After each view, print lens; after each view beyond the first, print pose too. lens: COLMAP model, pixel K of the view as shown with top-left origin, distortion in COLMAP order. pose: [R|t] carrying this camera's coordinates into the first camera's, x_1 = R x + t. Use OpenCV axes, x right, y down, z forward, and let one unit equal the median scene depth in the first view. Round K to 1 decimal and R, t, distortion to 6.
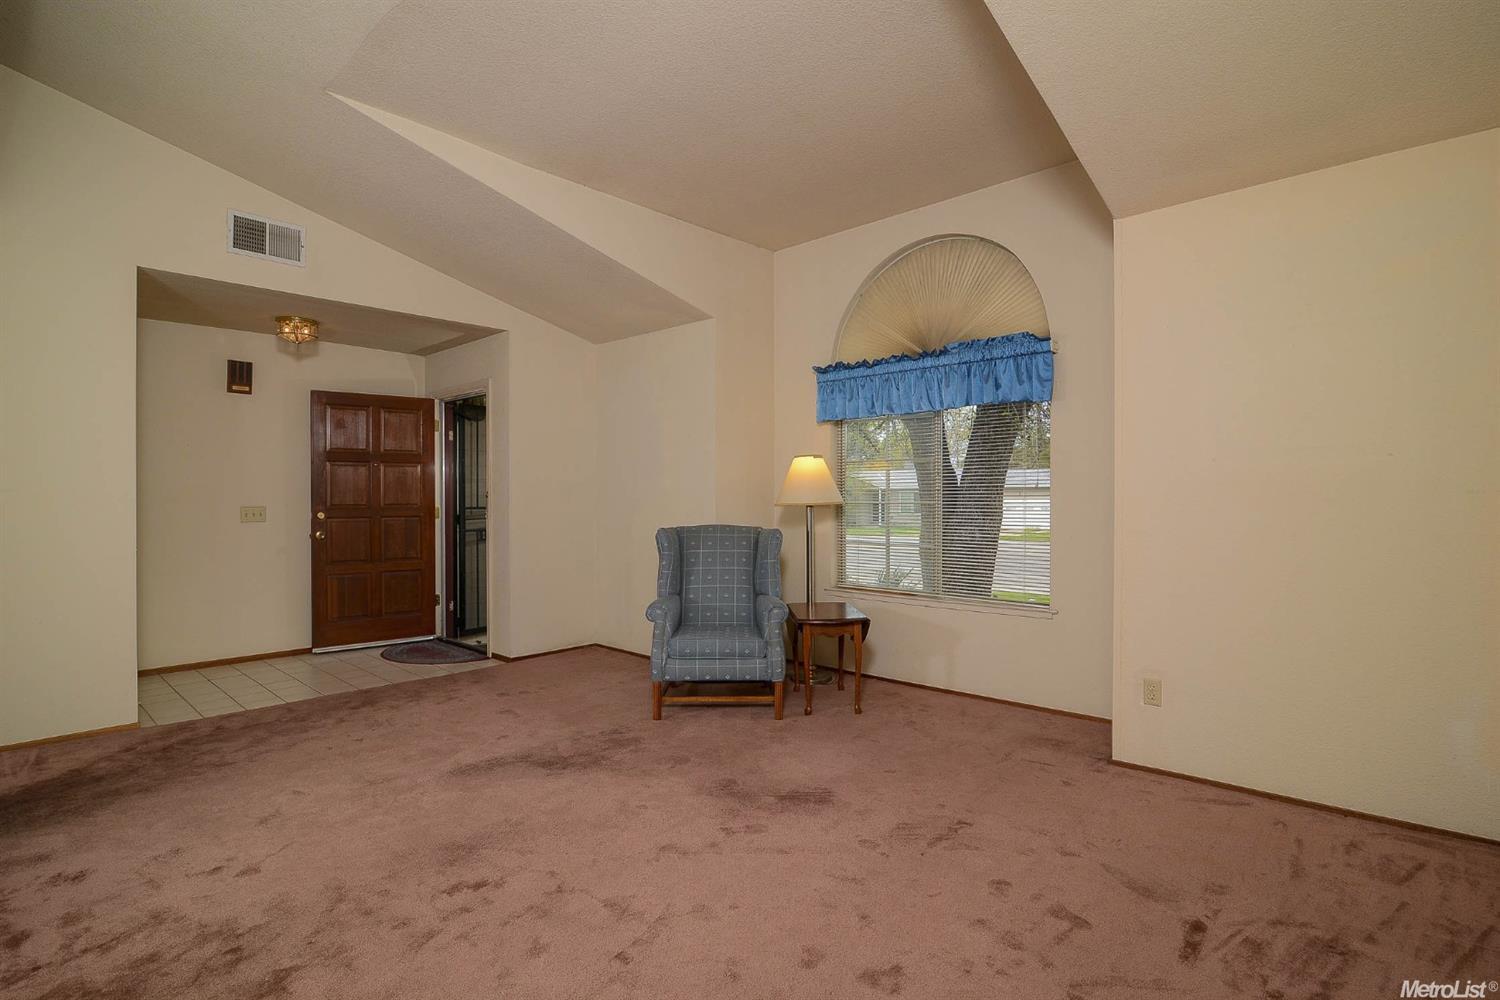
lens RADIAL K [[740.3, 0, 750.0], [0, 740.3, 500.0], [0, 0, 1]] dist [0.004069, 0.000330]
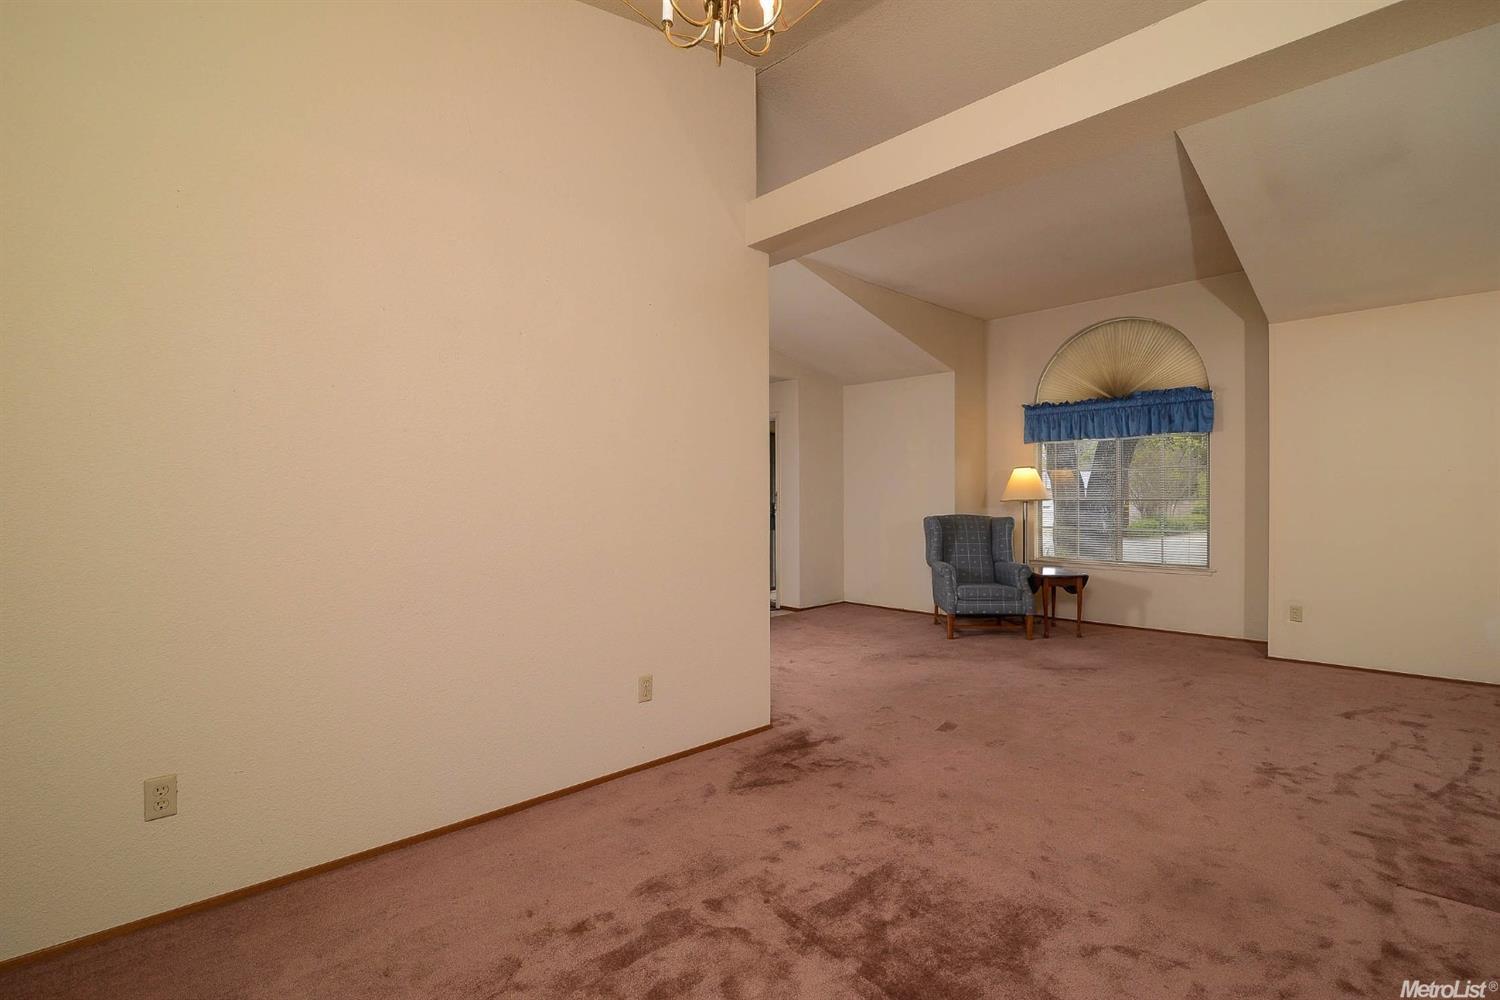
lens RADIAL K [[705.3, 0, 748.9], [0, 705.3, 498.0], [0, 0, 1]] dist [-0.001034, -0.000269]
pose [[0.997587, -0.008424, -0.068911, -0.396132], [0.008883, 0.999940, 0.006358, -0.013573], [0.068853, -0.006955, 0.997603, -0.456602]]
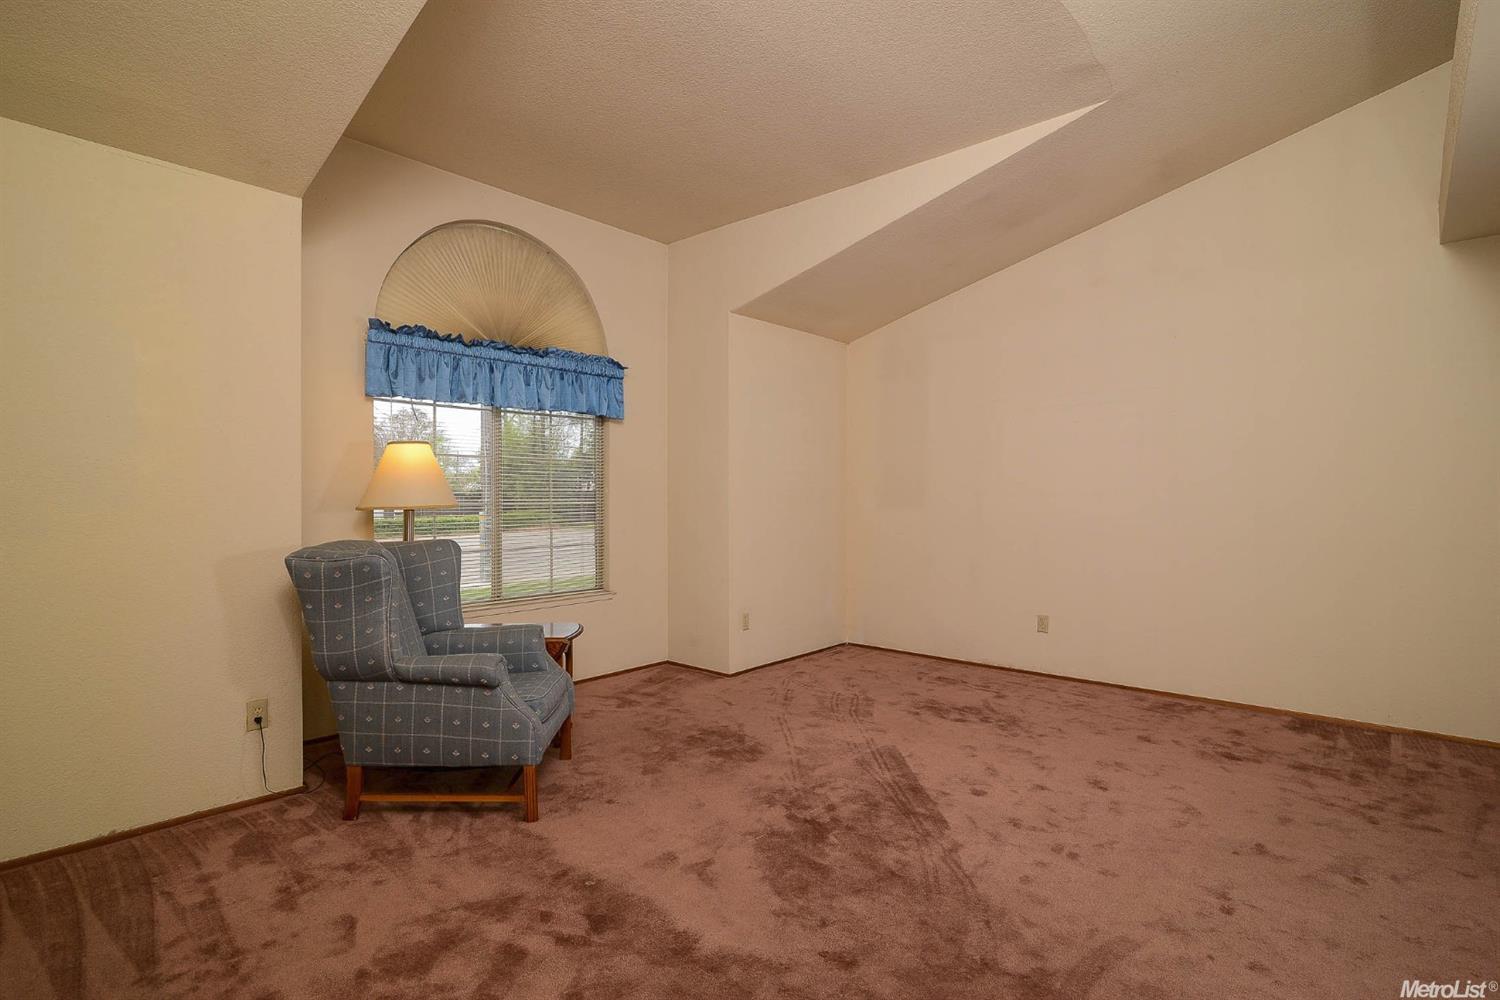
lens RADIAL K [[749.6, 0, 755.4], [0, 749.6, 498.9], [0, 0, 1]] dist [-0.006107, -0.000009]
pose [[-0.030321, -0.000803, 0.999540, -0.746719], [0.003110, 0.999995, 0.000898, -0.001327], [-0.999535, 0.003136, -0.030318, 0.722608]]
